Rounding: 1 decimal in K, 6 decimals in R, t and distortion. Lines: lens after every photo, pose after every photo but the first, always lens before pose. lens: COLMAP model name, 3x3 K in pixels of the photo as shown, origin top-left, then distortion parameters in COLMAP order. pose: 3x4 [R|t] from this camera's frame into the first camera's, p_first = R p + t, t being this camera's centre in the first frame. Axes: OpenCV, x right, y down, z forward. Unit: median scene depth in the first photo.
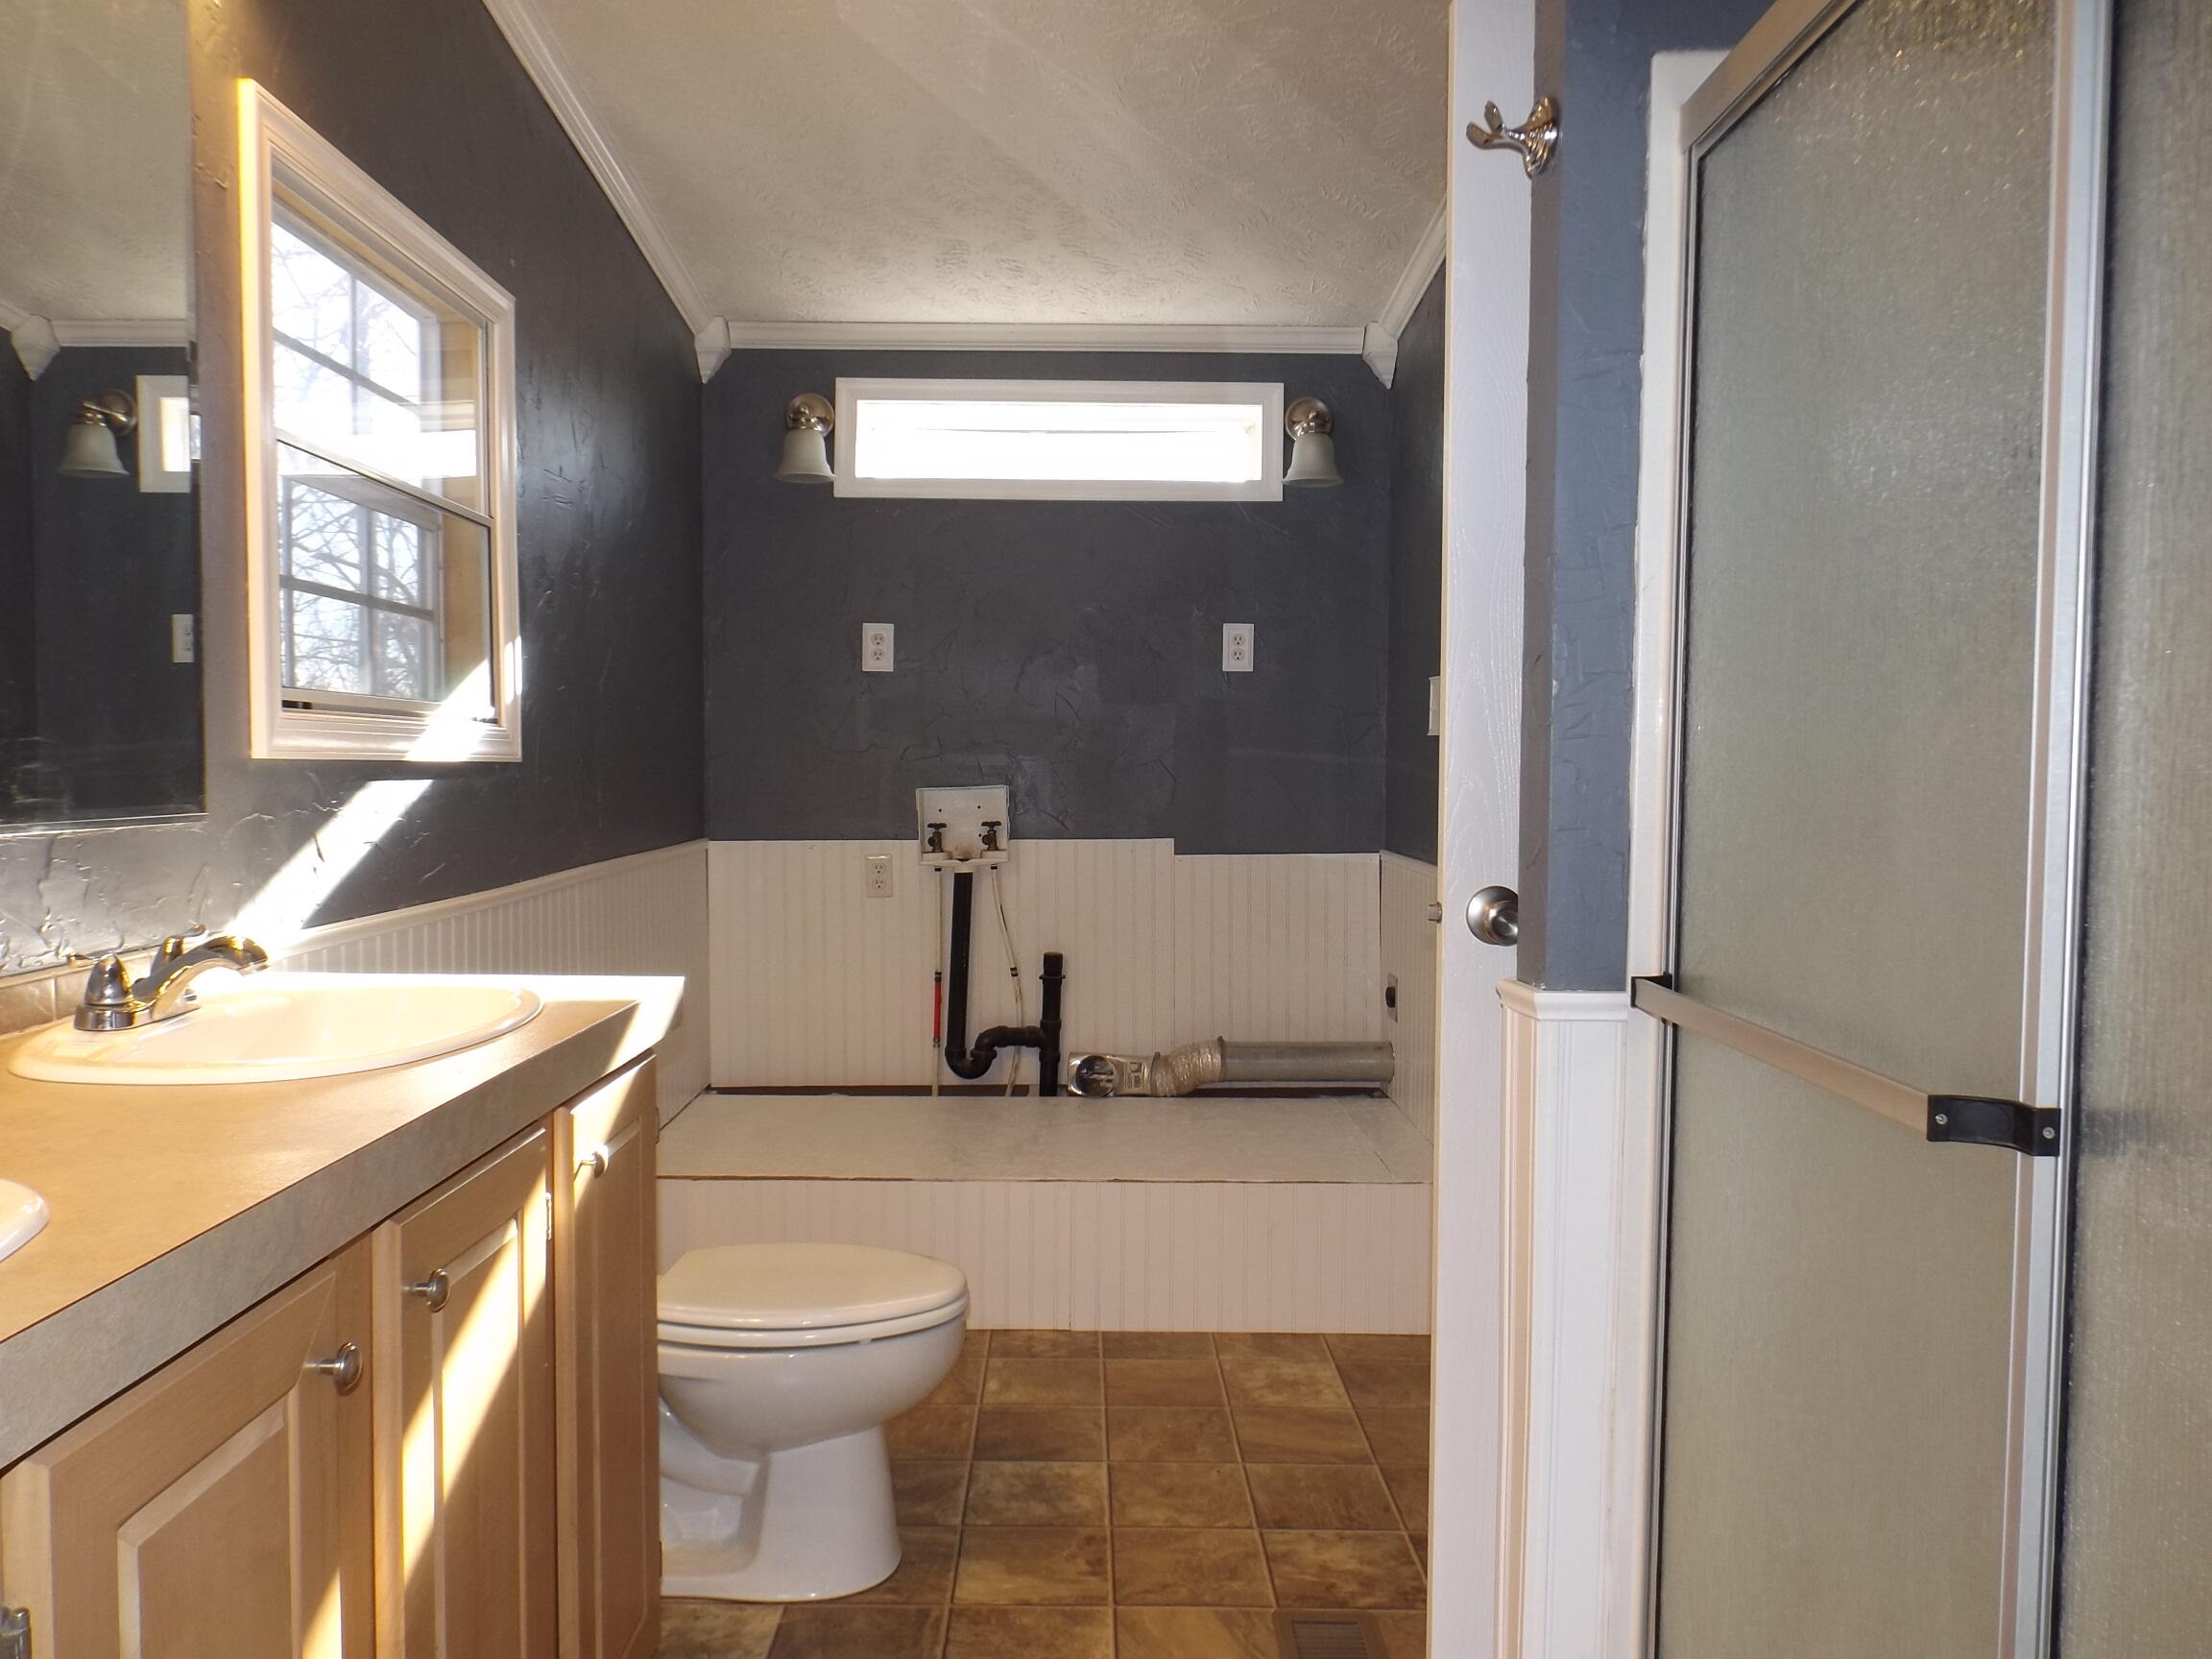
lens RADIAL K [[1608.0, 0, 1102.8], [0, 1608.0, 842.0], [0, 0, 1]] dist [0.022090, -0.011406]
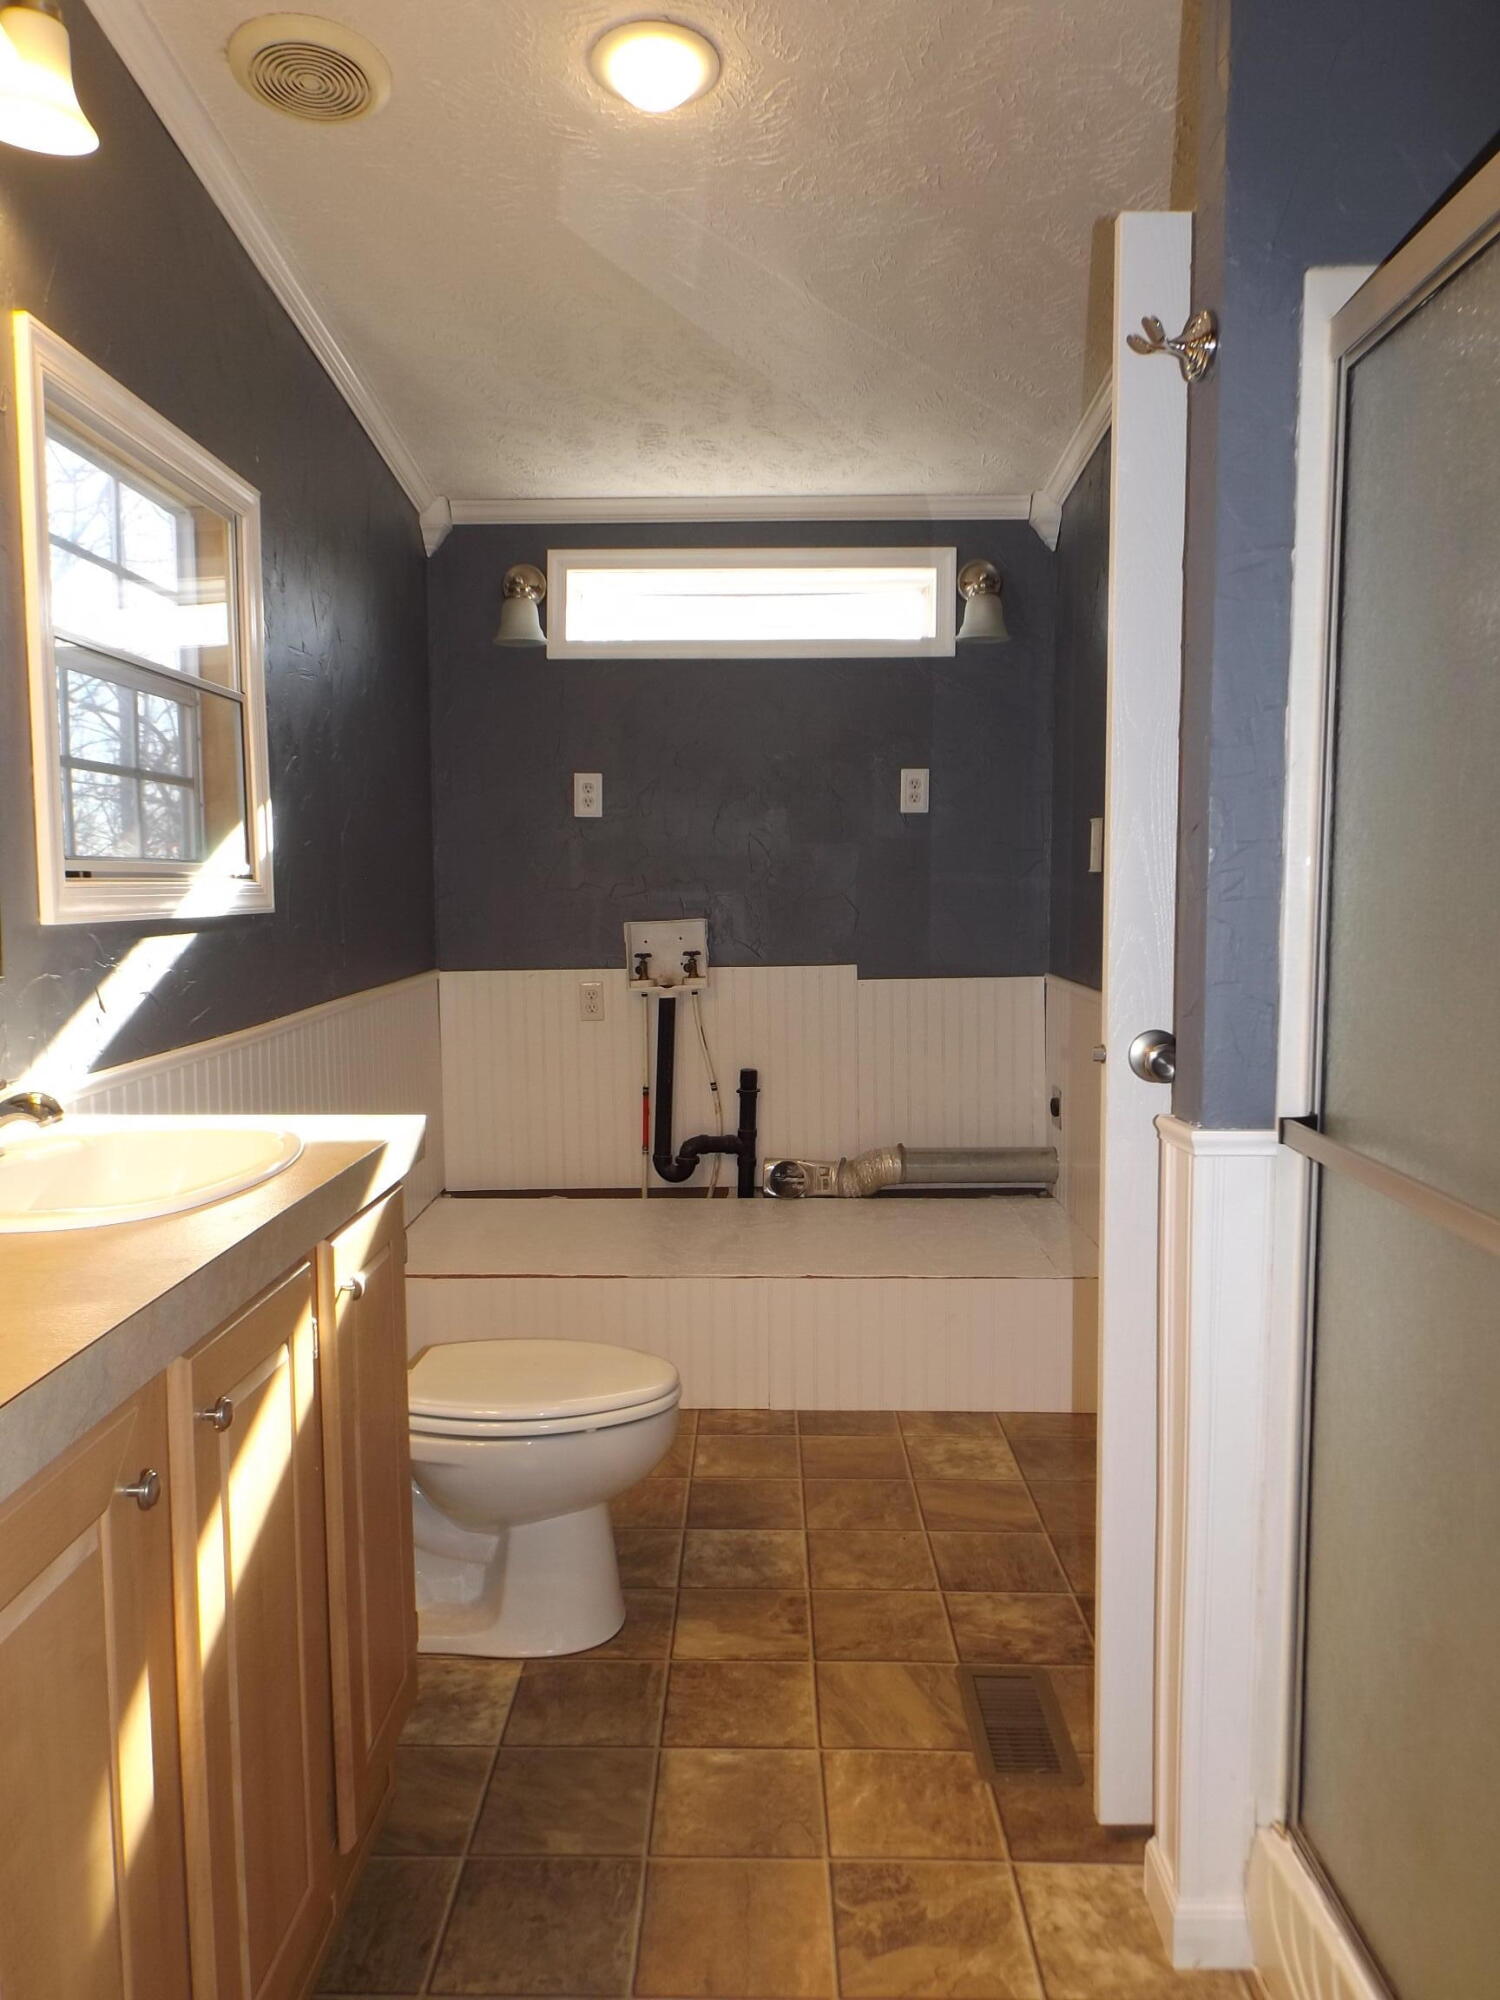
lens RADIAL K [[1453.9, 0, 757.0], [0, 1453.9, 1010.2], [0, 0, 1]] dist [0.022090, -0.011406]
pose [[0.999711, -0.009007, -0.022290, -0.005748], [0.009912, 0.999119, 0.040792, -0.023273], [0.021902, -0.041001, 0.998919, -0.003265]]
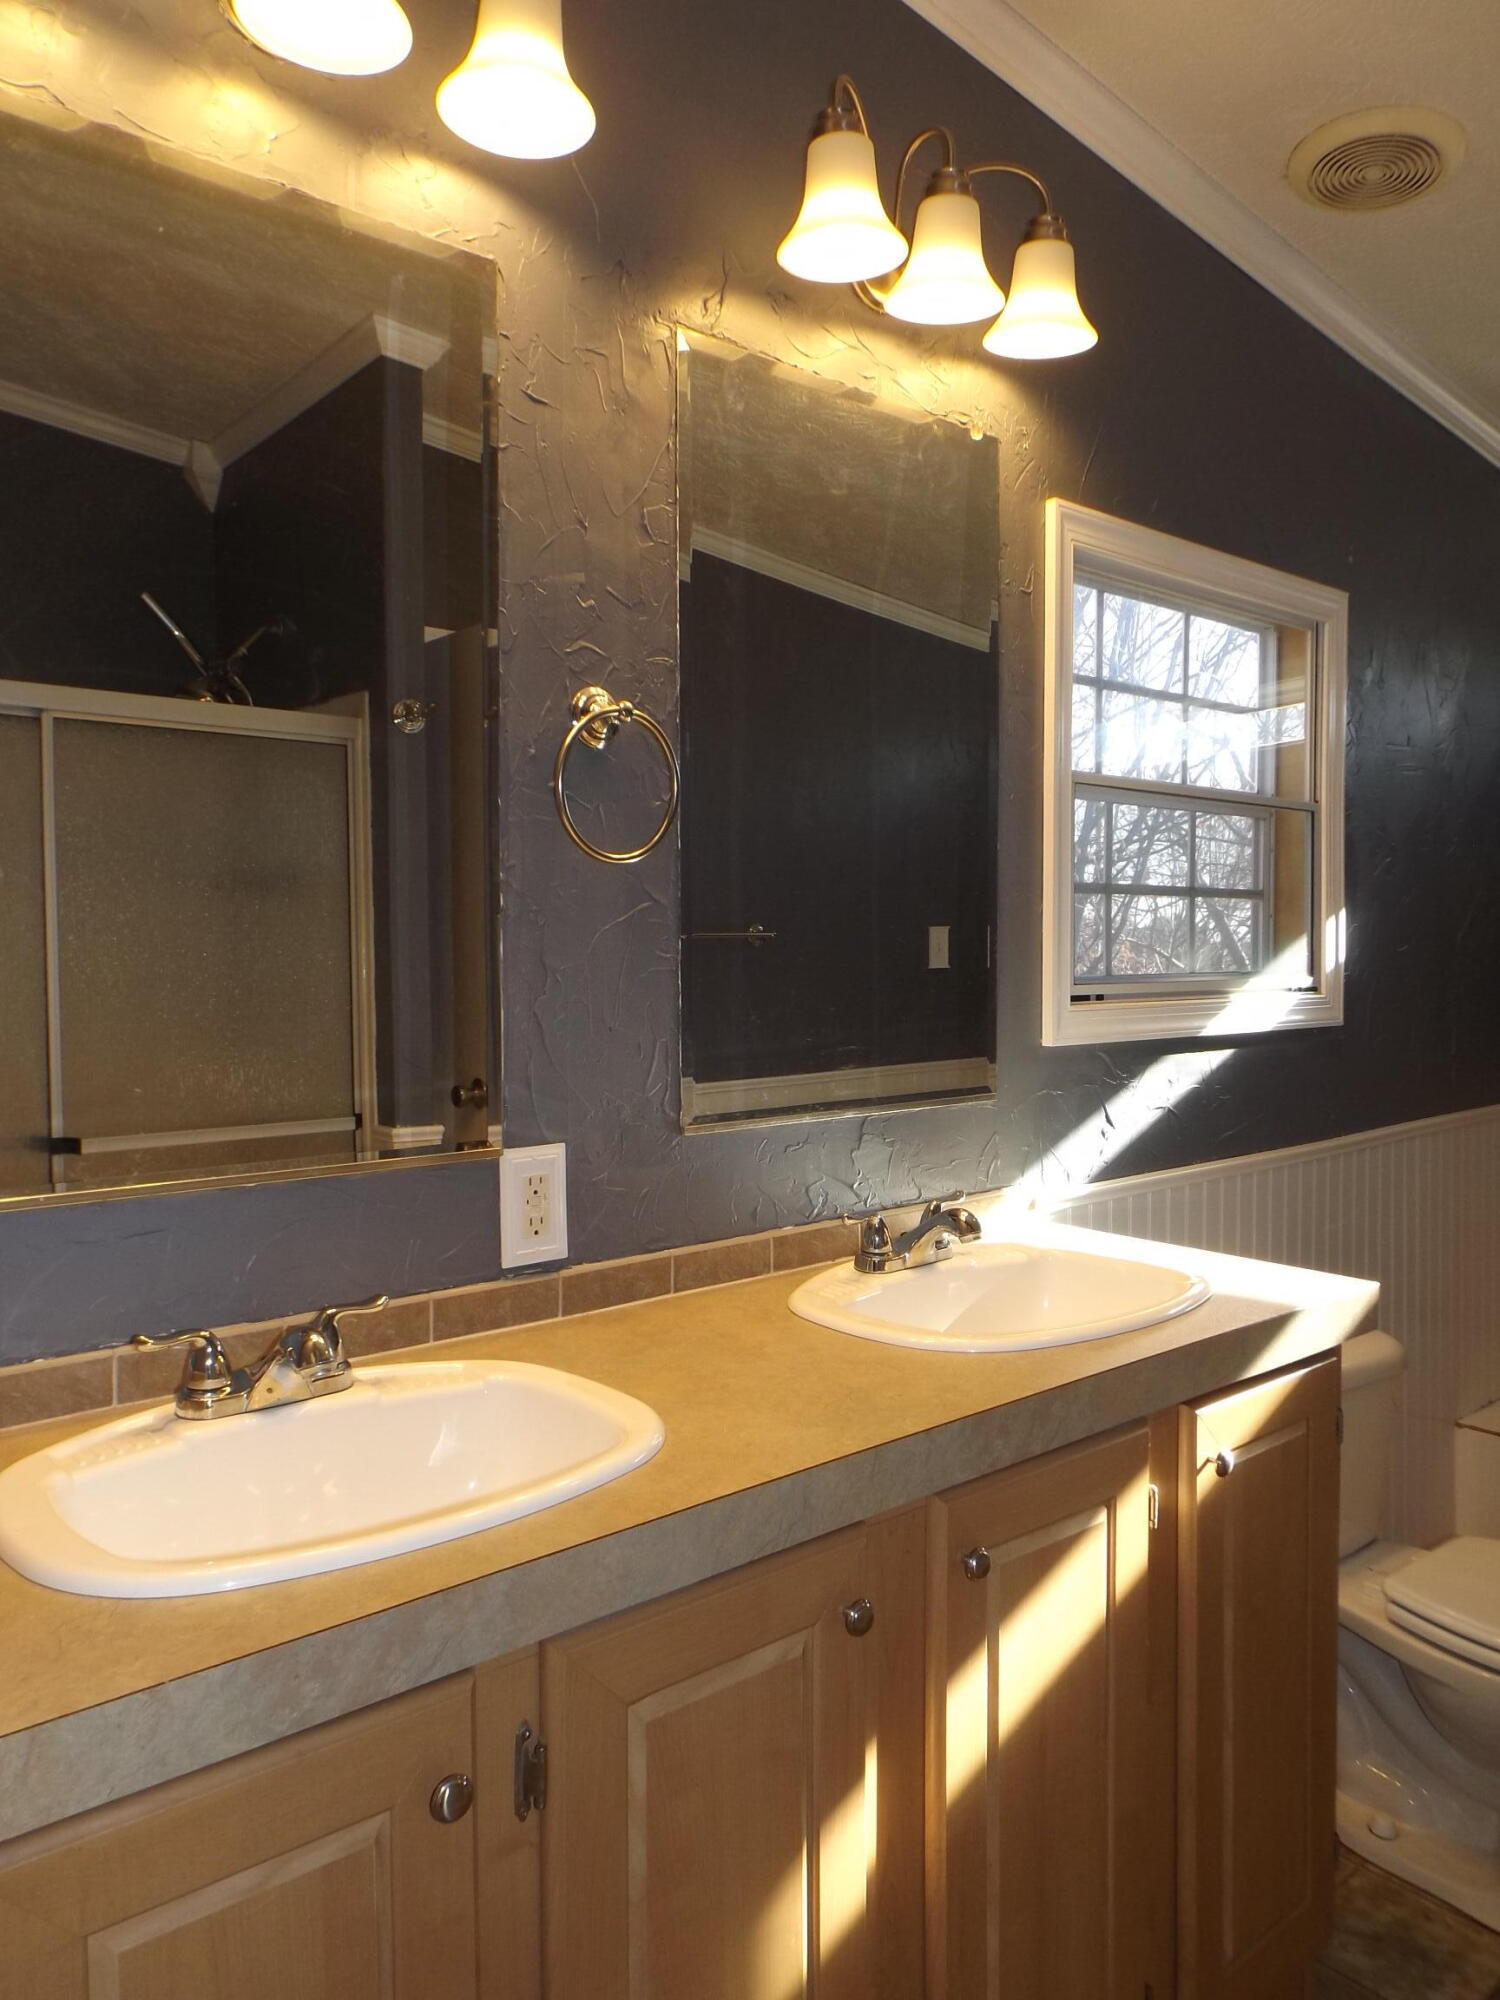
lens RADIAL K [[1453.9, 0, 757.0], [0, 1453.9, 1010.2], [0, 0, 1]] dist [0.022090, -0.011406]
pose [[0.647267, 0.027846, -0.761755, 0.143090], [-0.030566, 0.999477, 0.010564, -0.067752], [0.761651, 0.016446, 0.647779, 0.093657]]
